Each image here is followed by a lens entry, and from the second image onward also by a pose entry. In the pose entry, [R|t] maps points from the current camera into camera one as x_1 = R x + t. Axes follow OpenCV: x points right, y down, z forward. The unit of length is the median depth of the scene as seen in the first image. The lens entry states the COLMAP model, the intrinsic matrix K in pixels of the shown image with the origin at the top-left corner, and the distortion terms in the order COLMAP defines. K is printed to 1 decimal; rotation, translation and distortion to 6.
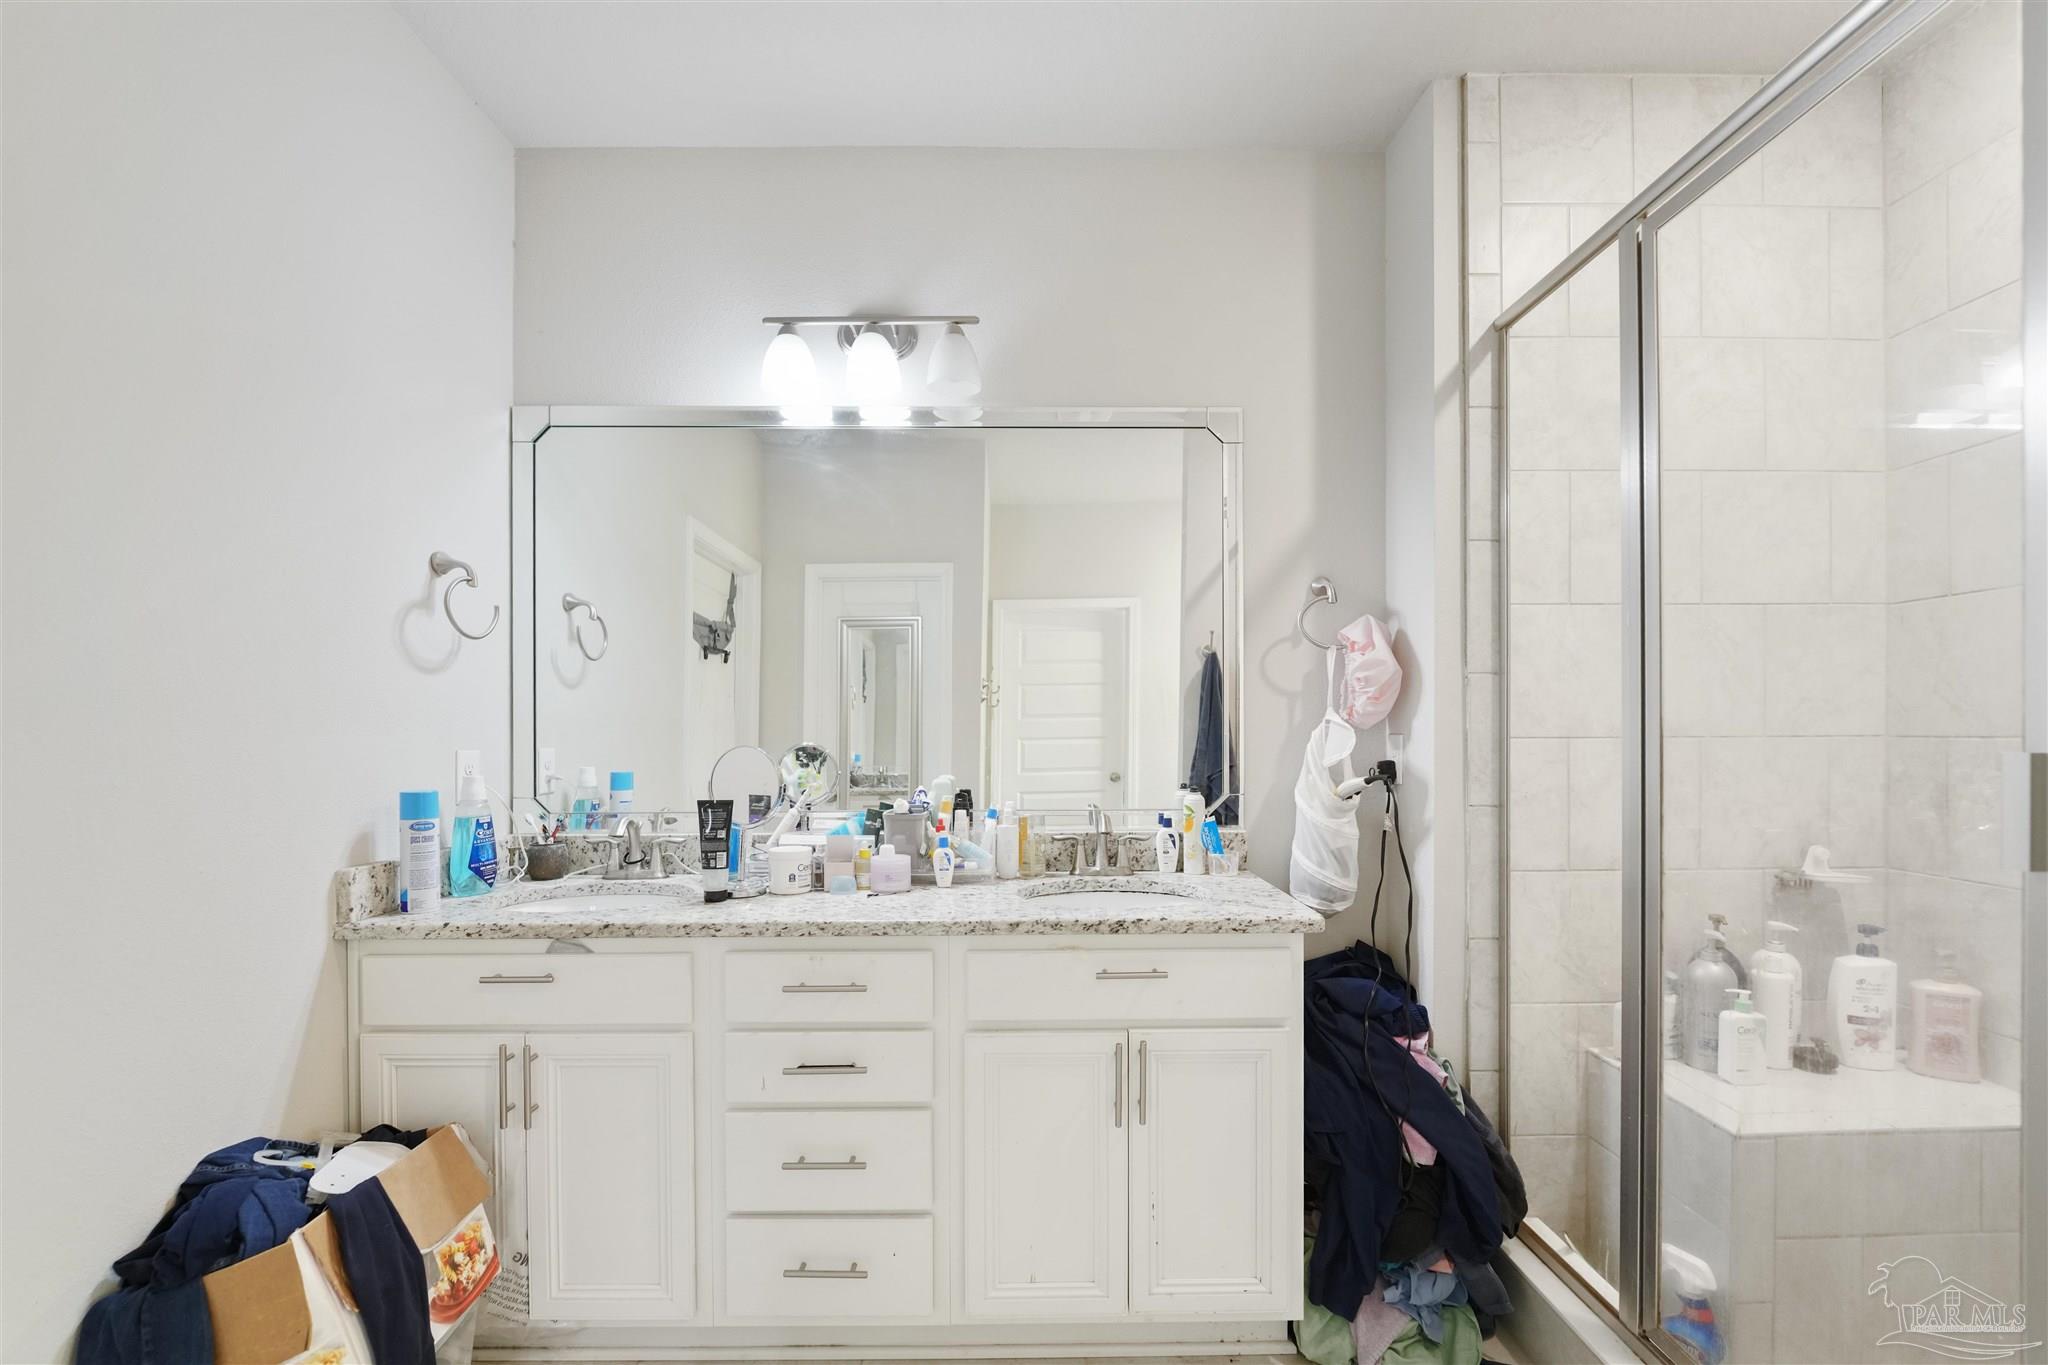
lens RADIAL K [[854.8, 0, 1002.1], [0, 854.8, 721.8], [0, 0, 1]] dist [-0.007903, -0.002103]
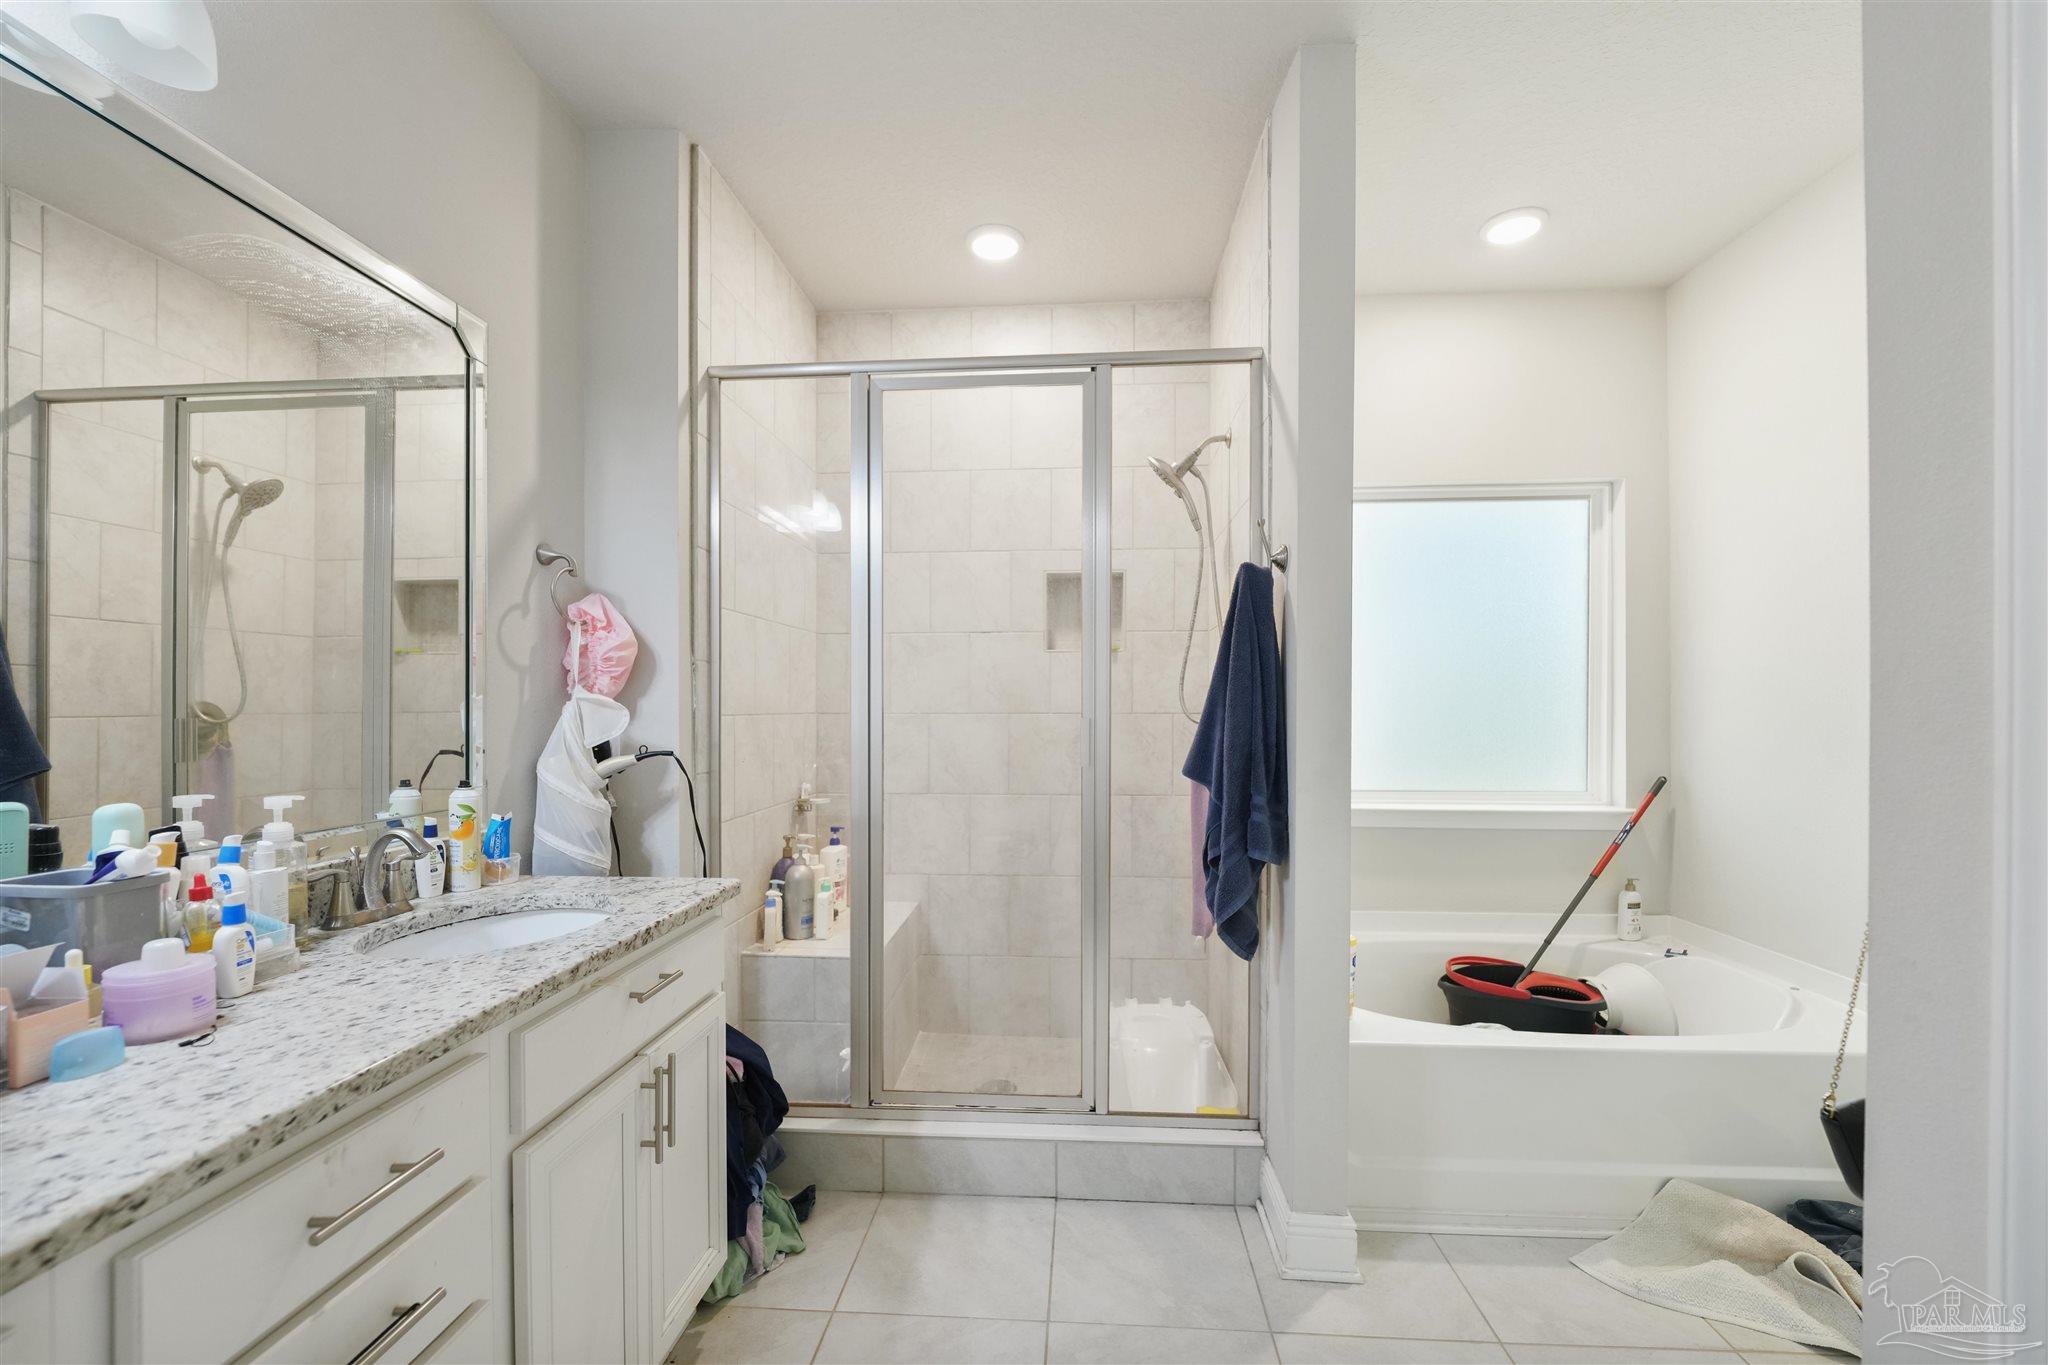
lens RADIAL K [[854.8, 0, 1034.7], [0, 854.8, 704.3], [0, 0, 1]] dist [-0.007903, -0.002103]
pose [[0.055864, 0.009338, 0.998395, -0.589509], [-0.006136, 0.999941, -0.009009, 0.010108], [-0.998420, -0.005623, 0.055918, 0.472013]]
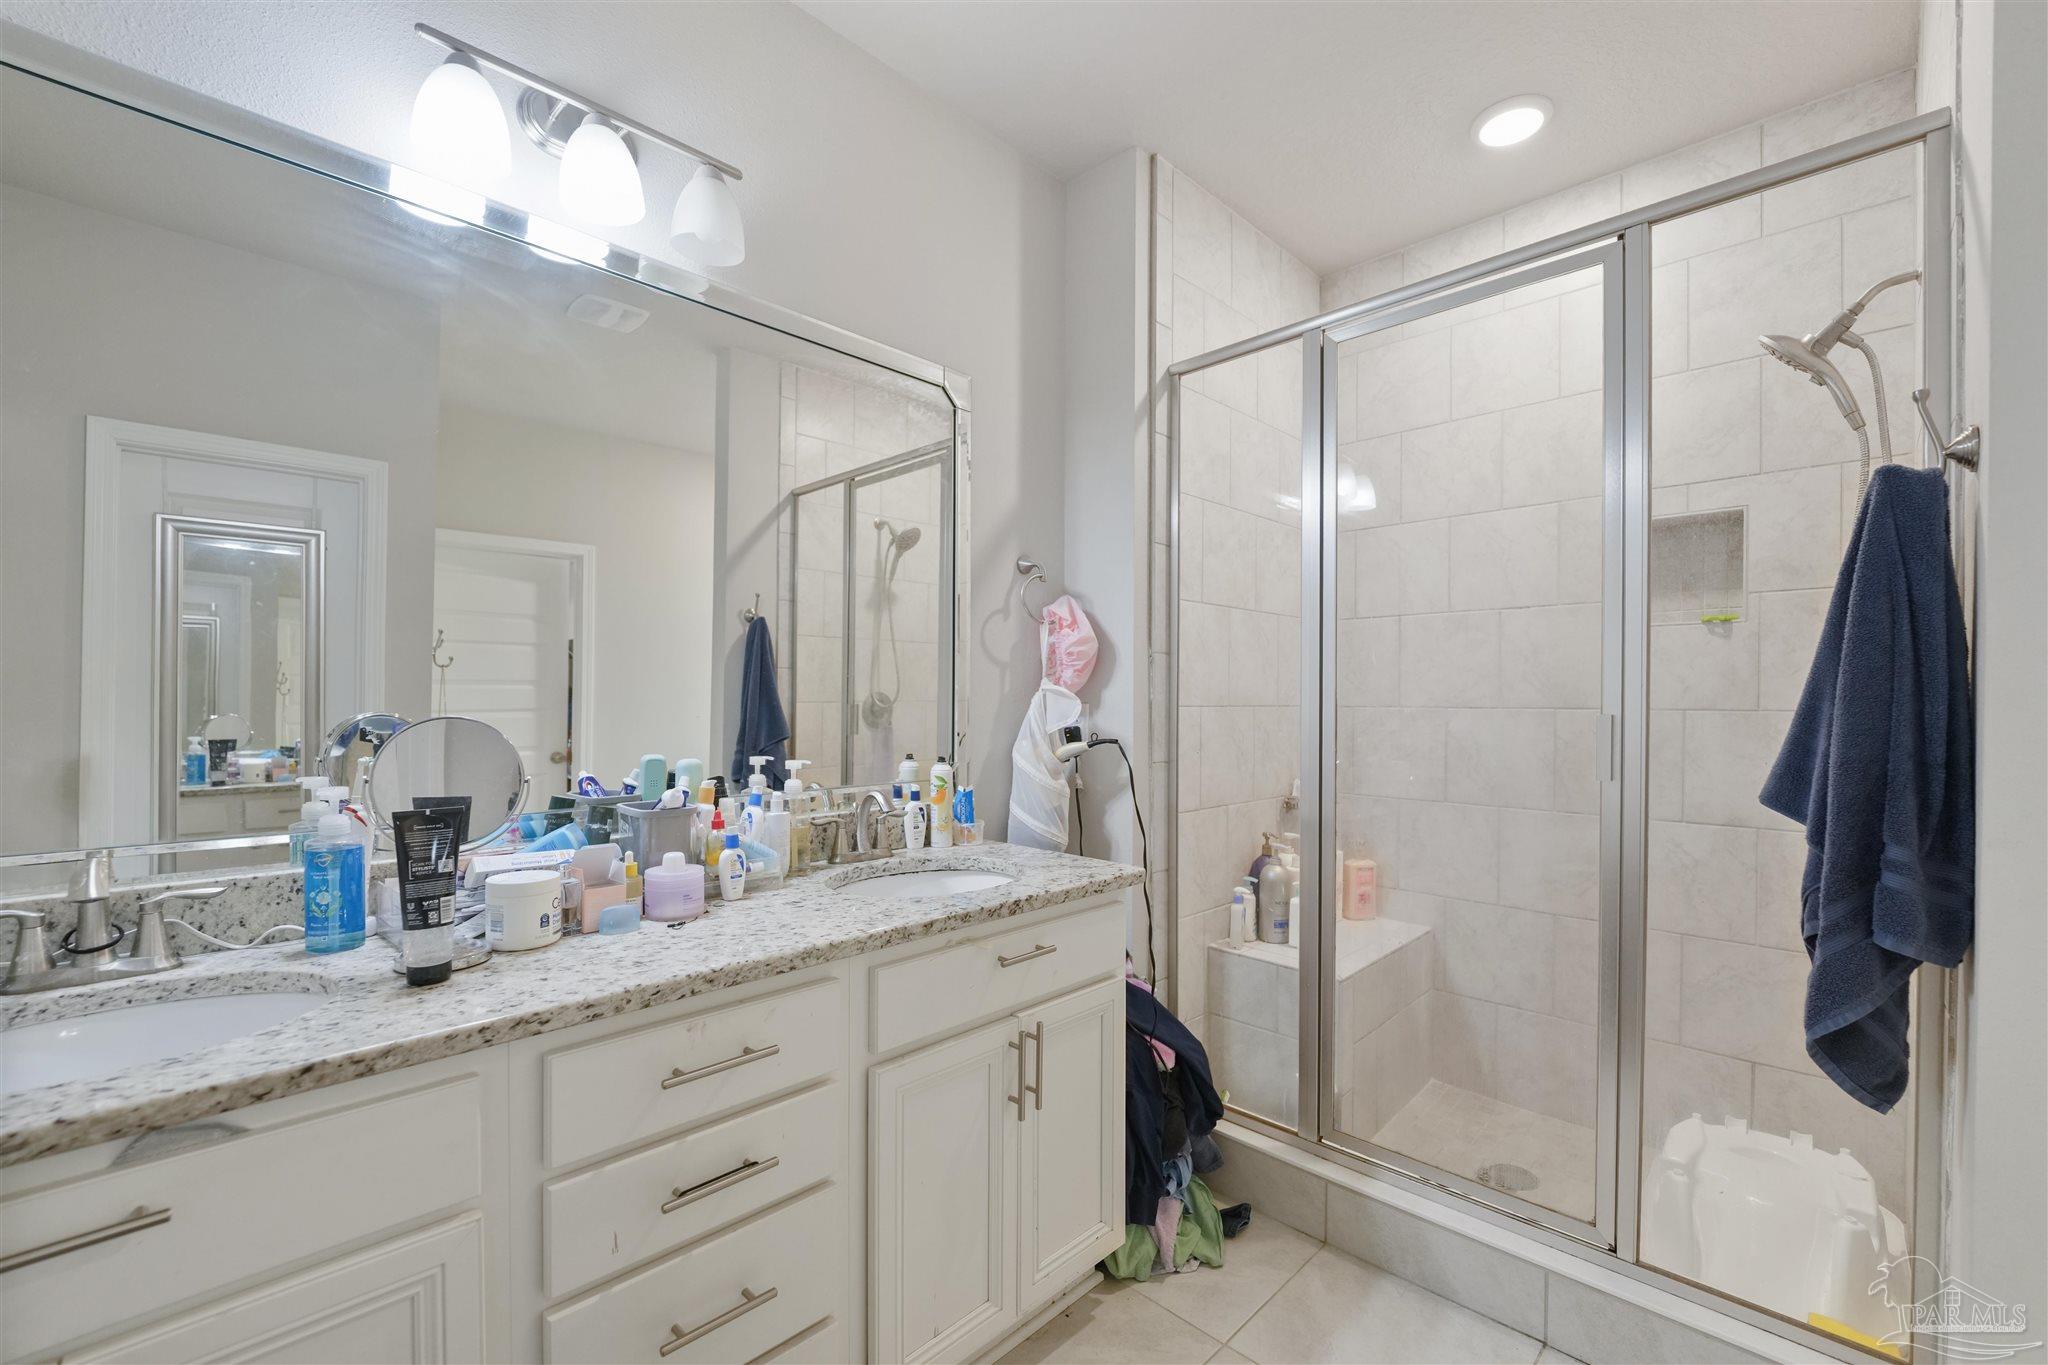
lens RADIAL K [[854.8, 0, 1018.5], [0, 854.8, 694.2], [0, 0, 1]] dist [-0.007903, -0.002103]
pose [[0.702258, 0.012701, 0.711809, -0.443653], [-0.013513, 0.999899, -0.004510, 0.009539], [-0.711794, -0.006452, 0.702358, 0.287501]]
